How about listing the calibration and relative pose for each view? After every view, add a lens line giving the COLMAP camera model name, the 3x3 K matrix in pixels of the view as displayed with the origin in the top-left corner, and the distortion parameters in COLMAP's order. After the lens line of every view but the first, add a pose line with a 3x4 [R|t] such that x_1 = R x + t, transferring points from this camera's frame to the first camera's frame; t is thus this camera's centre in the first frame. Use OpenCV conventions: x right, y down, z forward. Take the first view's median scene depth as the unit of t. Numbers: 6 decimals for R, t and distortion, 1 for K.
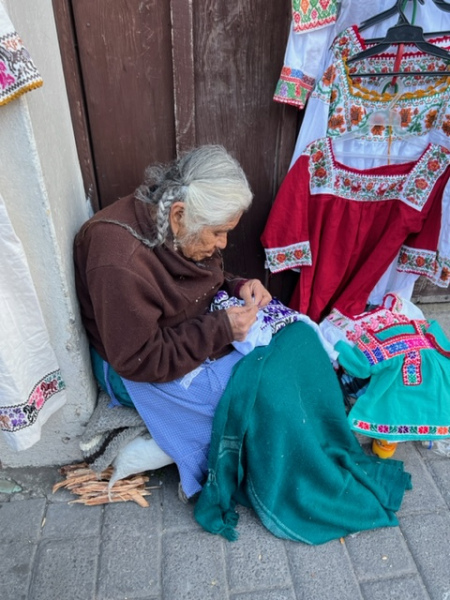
lens RADIAL K [[458.1, 0, 222.2], [0, 458.1, 299.0], [0, 0, 1]] dist [0.040409, -0.043670]
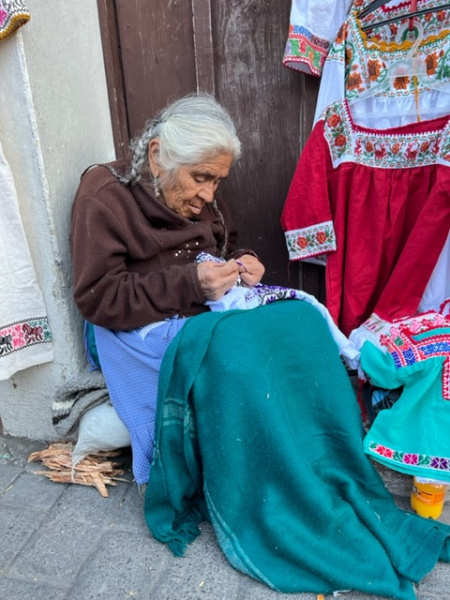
lens RADIAL K [[458.1, 0, 223.6], [0, 458.1, 301.5], [0, 0, 1]] dist [0.040409, -0.043670]
pose [[0.926631, 0.054095, -0.372060, 0.373158], [-0.153676, 0.957649, -0.243501, 0.298543], [0.343131, 0.282812, 0.895700, 0.210211]]
